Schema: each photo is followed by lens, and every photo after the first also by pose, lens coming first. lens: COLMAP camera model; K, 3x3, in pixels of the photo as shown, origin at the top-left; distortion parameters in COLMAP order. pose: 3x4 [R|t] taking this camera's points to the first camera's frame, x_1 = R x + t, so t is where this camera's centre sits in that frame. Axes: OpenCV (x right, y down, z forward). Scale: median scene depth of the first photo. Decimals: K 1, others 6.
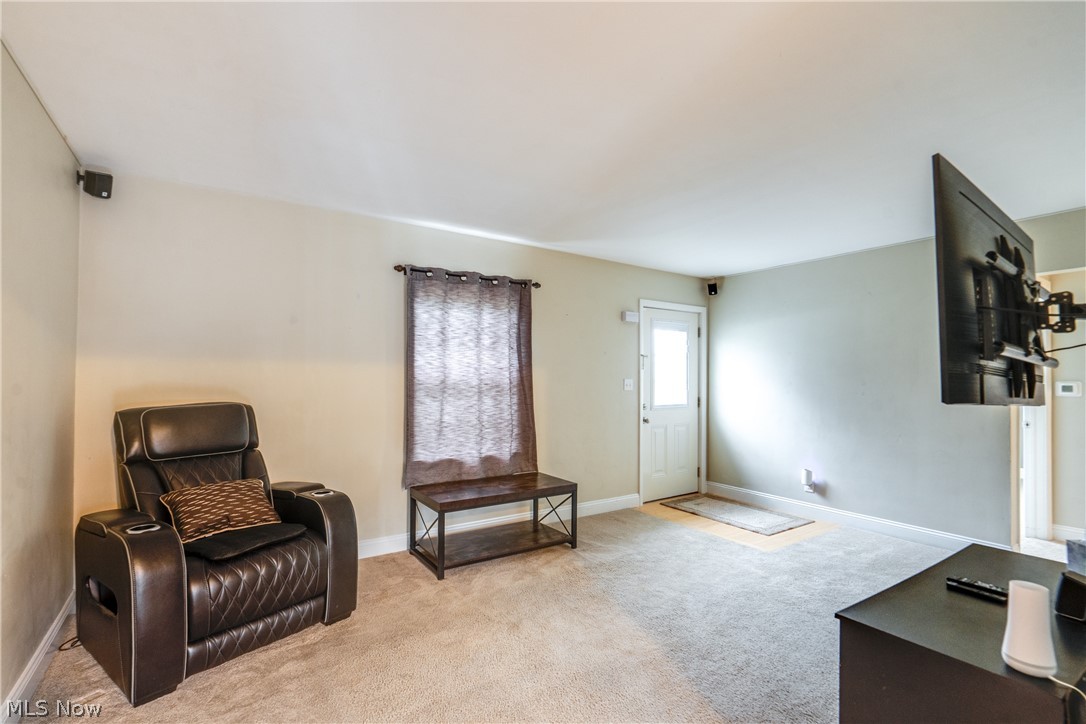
lens RADIAL K [[508.8, 0, 540.5], [0, 508.8, 363.5], [0, 0, 1]] dist [-0.002459, 0.001400]
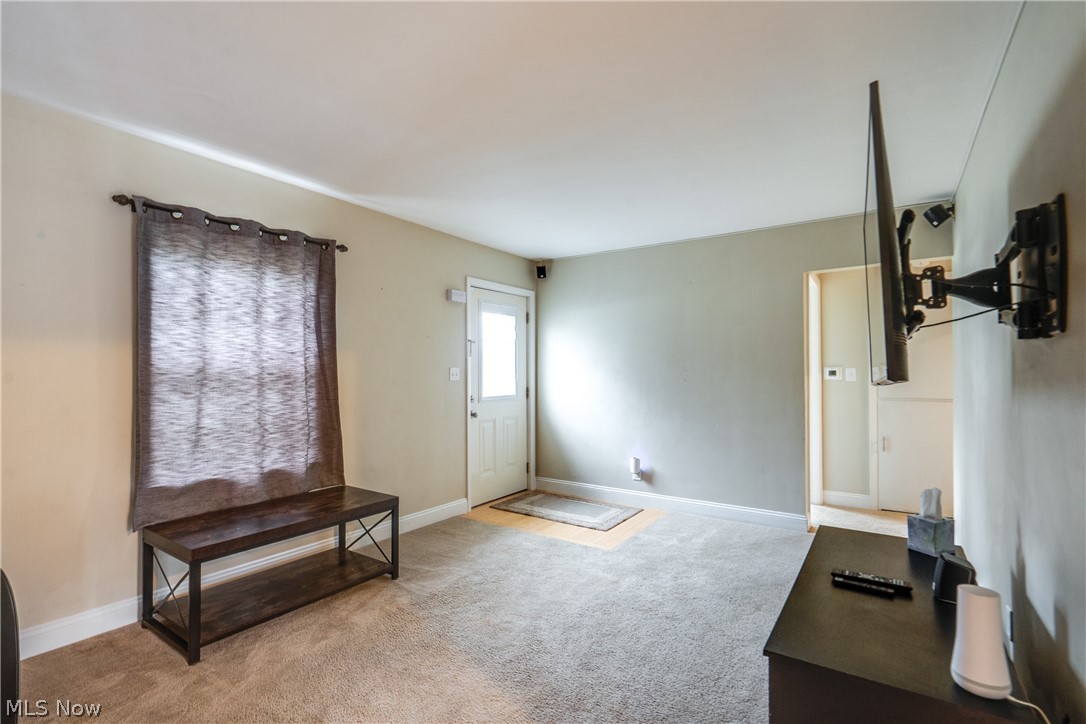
lens RADIAL K [[508.8, 0, 540.5], [0, 508.8, 363.5], [0, 0, 1]] dist [-0.002459, 0.001400]
pose [[0.929366, -0.001282, 0.369158, -0.014647], [-0.003151, 0.999930, 0.011405, 0.016258], [-0.369147, -0.011762, 0.929297, 0.169670]]
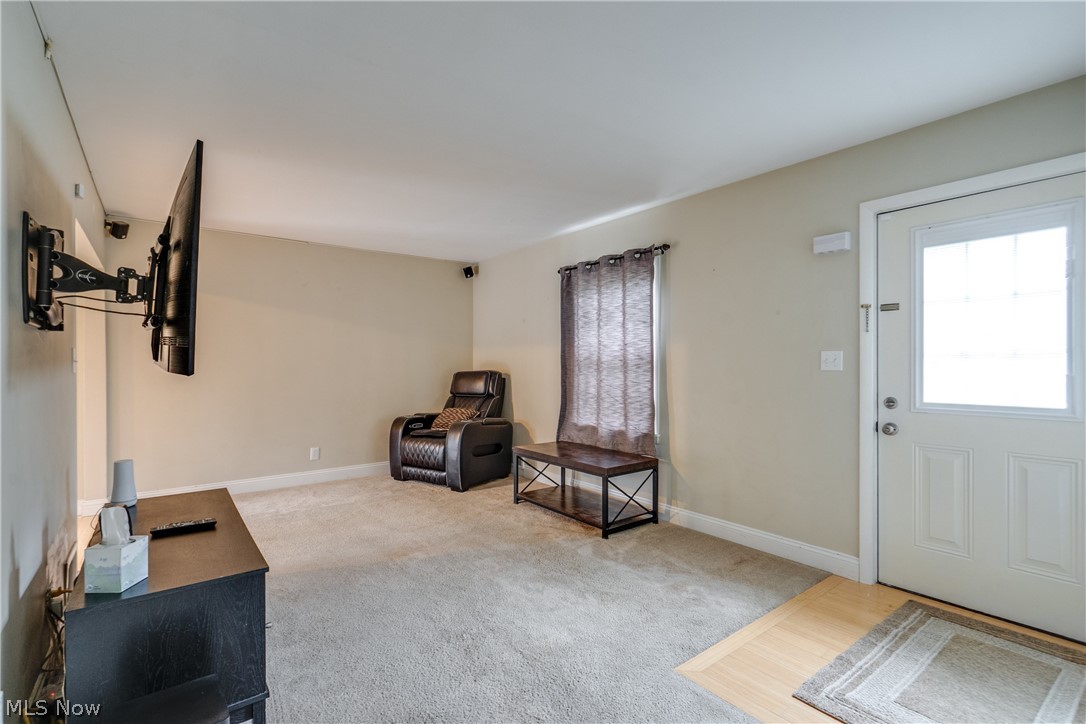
lens RADIAL K [[493.3, 0, 527.0], [0, 493.3, 361.4], [0, 0, 1]] dist [0.002671, 0.000266]
pose [[0.058556, -0.006895, -0.998260, 0.883150], [0.028412, 0.999583, -0.005237, 0.043453], [0.997880, -0.028056, 0.058727, 0.763903]]
